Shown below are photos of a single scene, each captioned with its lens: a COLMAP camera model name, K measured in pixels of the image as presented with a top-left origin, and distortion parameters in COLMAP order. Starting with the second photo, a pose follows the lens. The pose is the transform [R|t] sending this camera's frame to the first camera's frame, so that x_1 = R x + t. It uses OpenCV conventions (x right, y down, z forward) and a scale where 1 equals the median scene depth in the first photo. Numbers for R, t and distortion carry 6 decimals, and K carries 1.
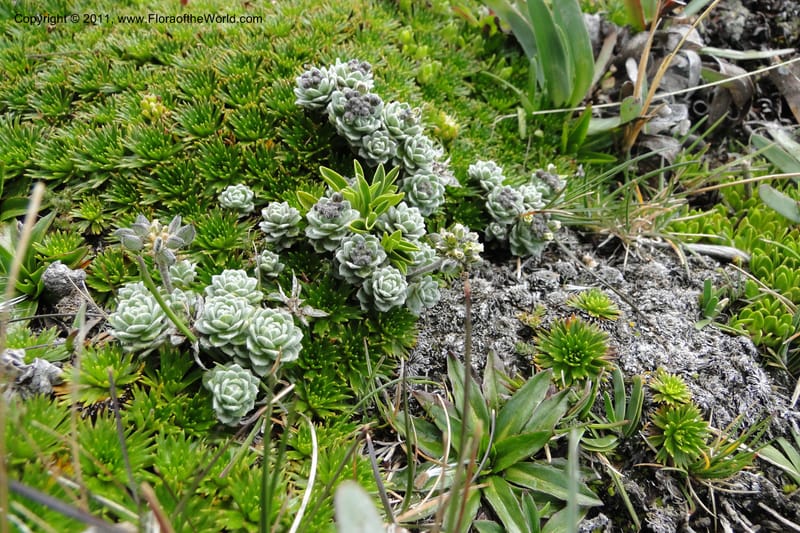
lens RADIAL K [[659.6, 0, 401.2], [0, 659.6, 268.7], [0, 0, 1]] dist [-0.014889, -0.032605]
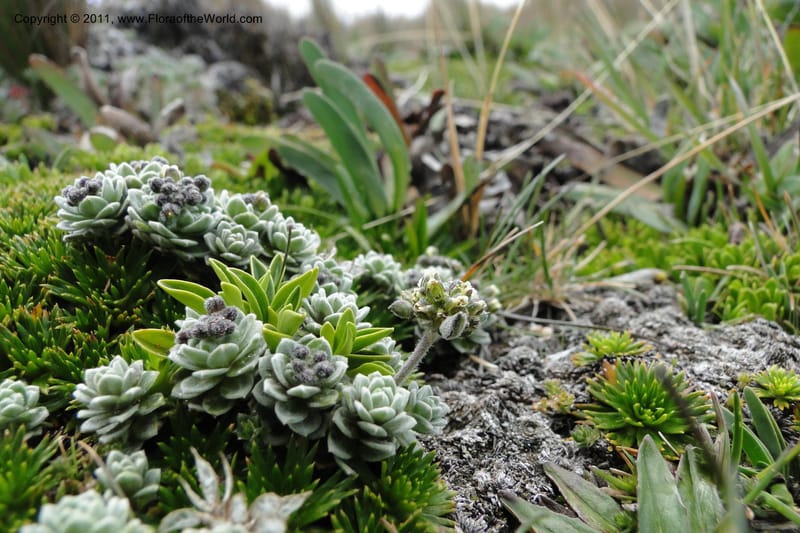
lens RADIAL K [[659.6, 0, 400.7], [0, 659.6, 263.6], [0, 0, 1]] dist [-0.014889, -0.032605]
pose [[0.839338, -0.312127, 0.445070, -0.183239], [0.469669, 0.828626, -0.304614, 0.092421], [-0.273719, 0.464710, 0.842094, 0.448167]]
